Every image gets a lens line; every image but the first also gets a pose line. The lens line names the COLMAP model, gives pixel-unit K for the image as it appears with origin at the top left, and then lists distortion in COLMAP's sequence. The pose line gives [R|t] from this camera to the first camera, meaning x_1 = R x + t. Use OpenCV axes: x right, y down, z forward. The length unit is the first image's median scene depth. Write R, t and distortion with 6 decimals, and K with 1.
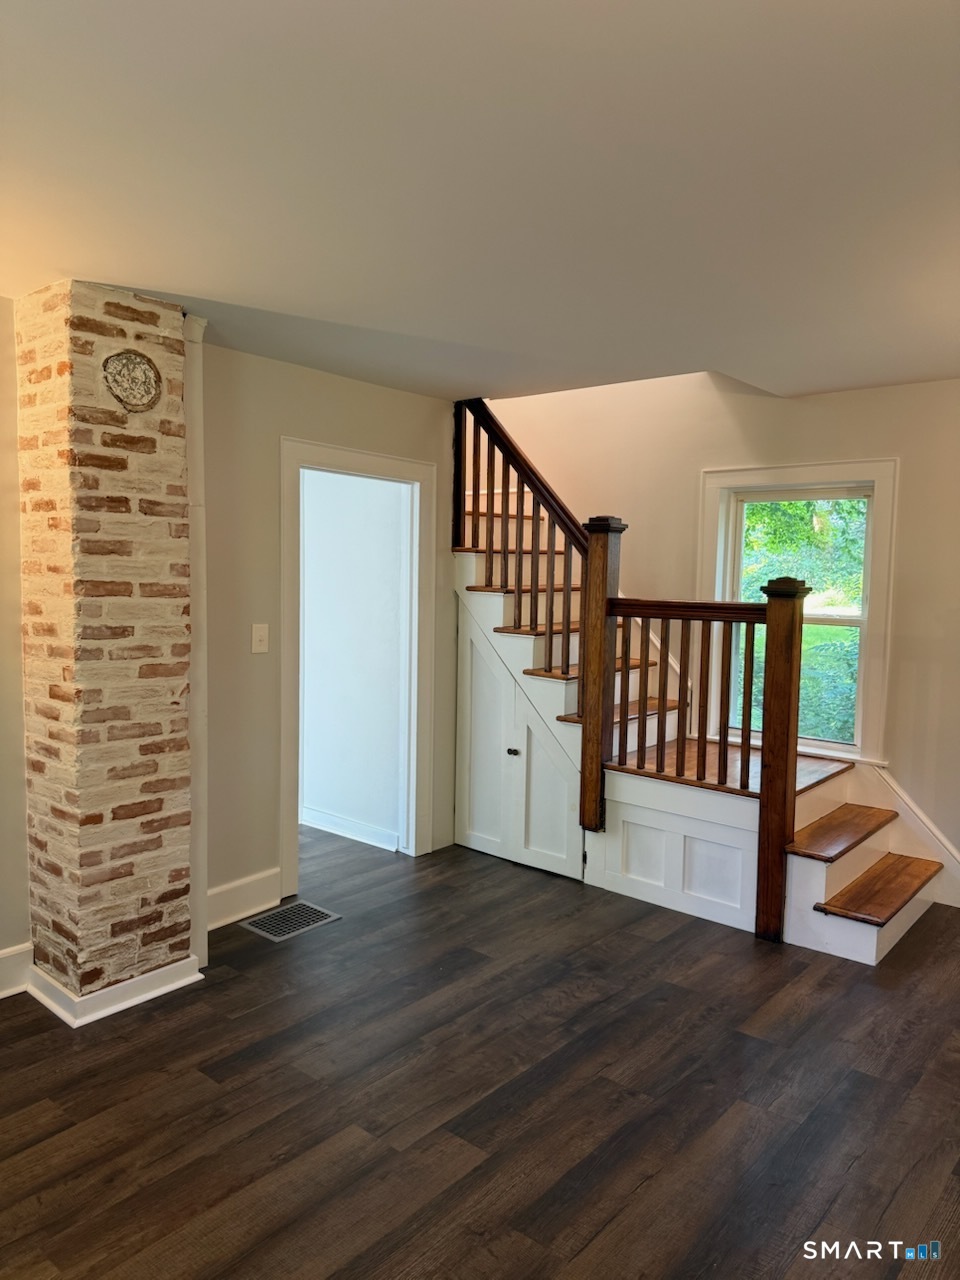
lens RADIAL K [[888.2, 0, 450.6], [0, 888.2, 642.6], [0, 0, 1]] dist [0.006755, -0.030854]
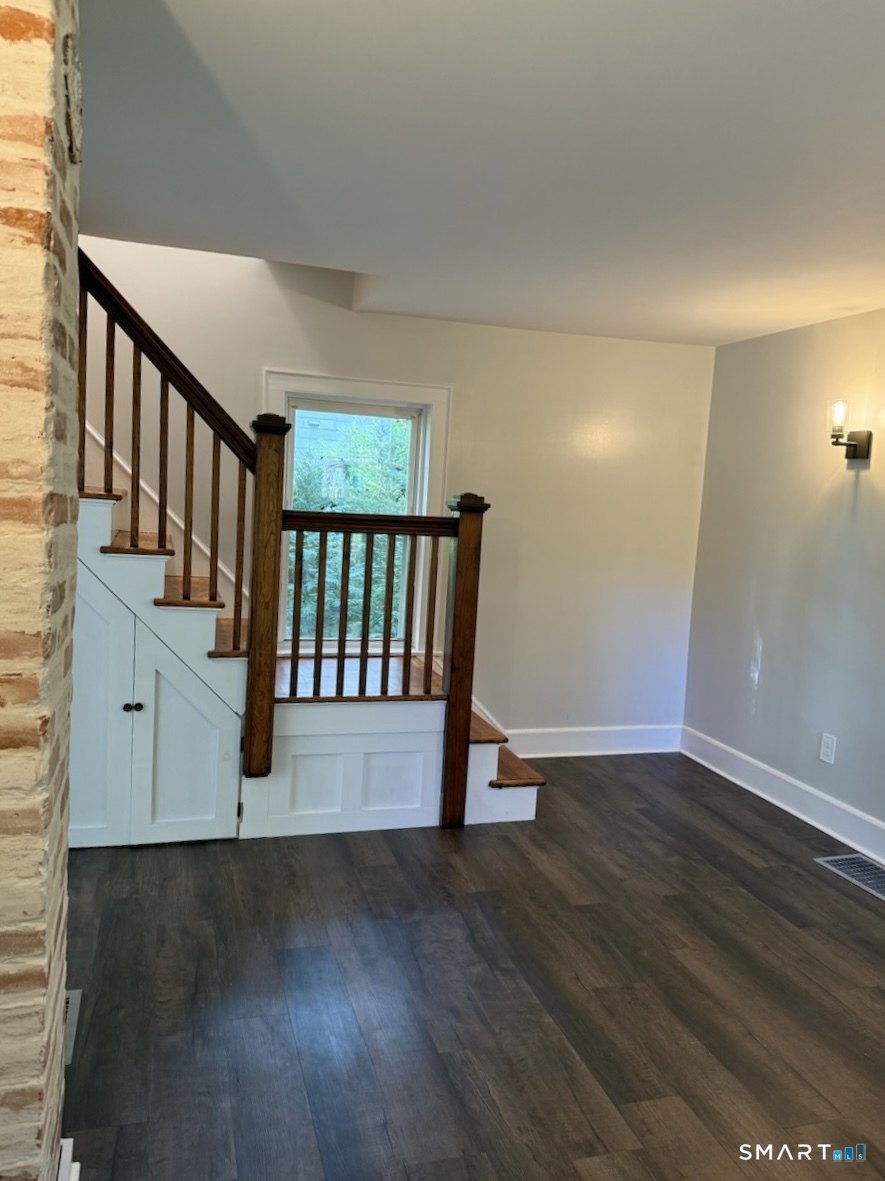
lens RADIAL K [[899.6, 0, 442.5], [0, 899.6, 590.5], [0, 0, 1]] dist [0.053011, -0.002231]
pose [[0.509665, -0.079401, 0.856701, -0.667021], [0.026353, 0.996706, 0.076699, -0.046030], [-0.859969, -0.016515, 0.510078, 0.528168]]
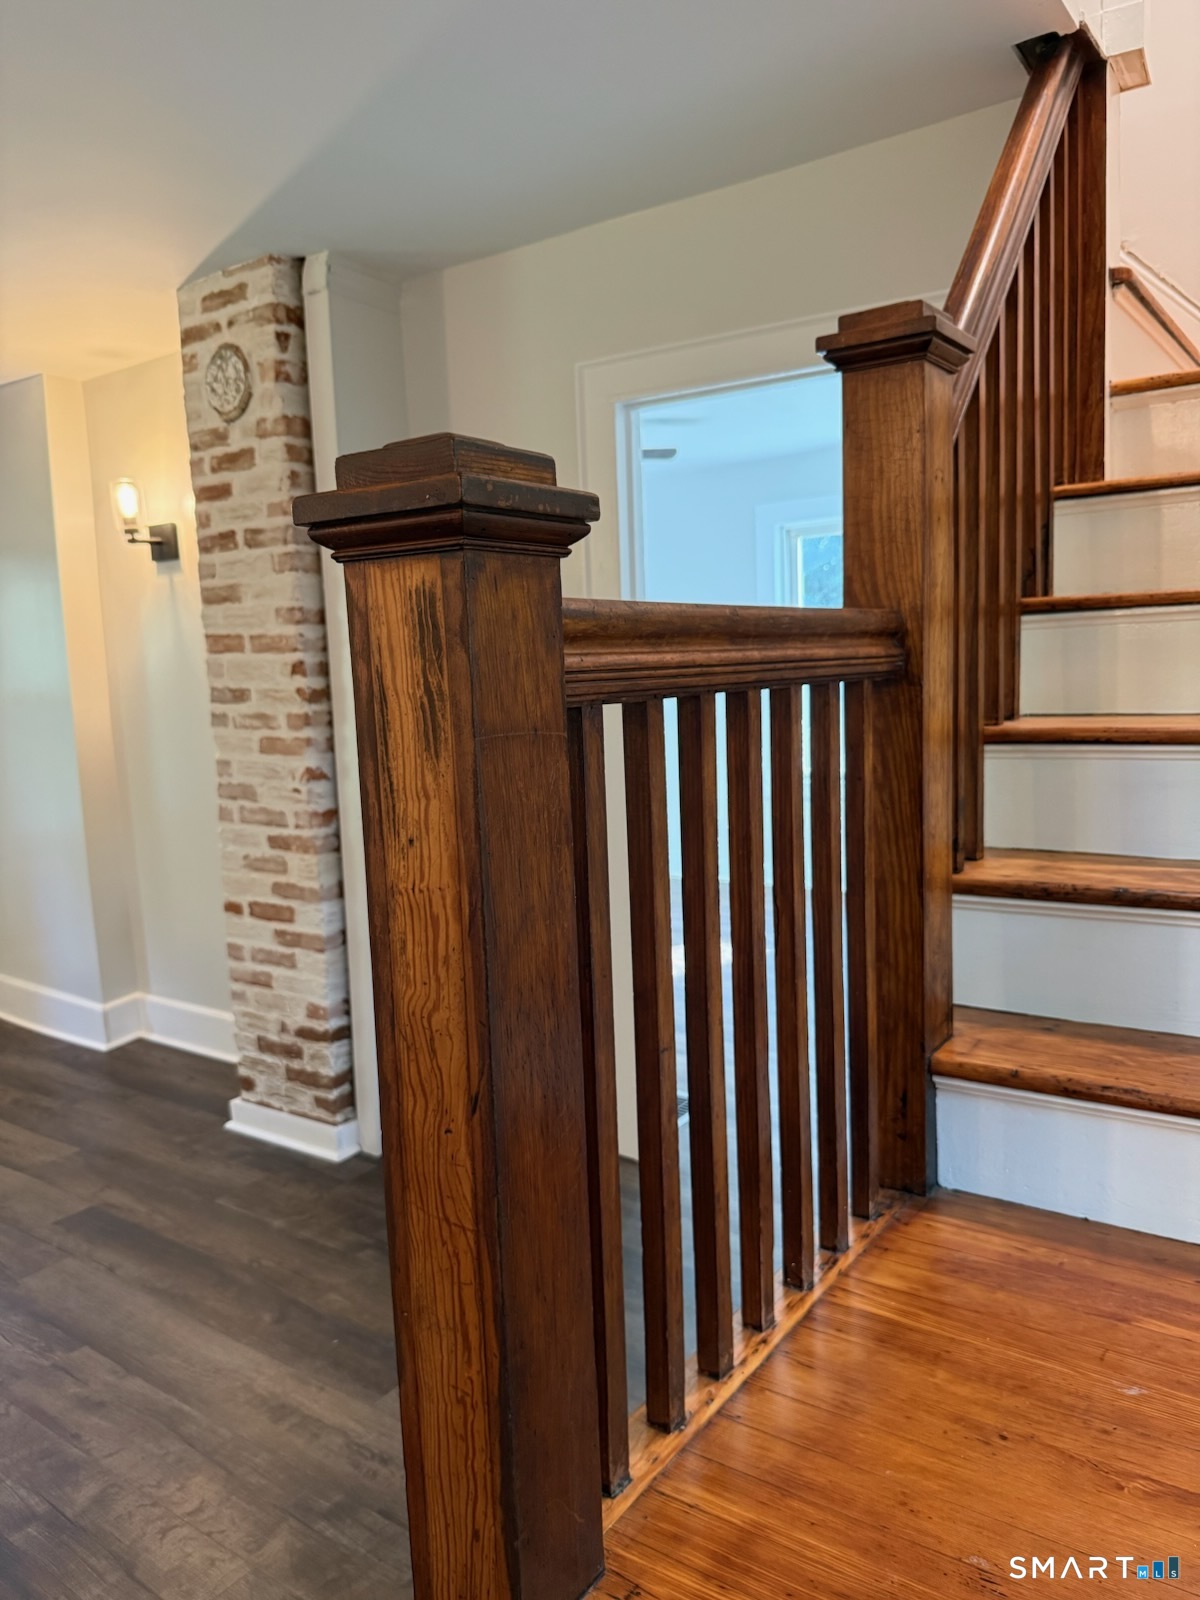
lens RADIAL K [[1110.2, 0, 563.2], [0, 1110.2, 803.2], [0, 0, 1]] dist [0.006755, -0.030854]
pose [[0.126666, 0.108470, -0.985997, 0.683493], [-0.043584, 0.993652, 0.103713, -0.031384], [0.990987, 0.029837, 0.130589, 1.127538]]
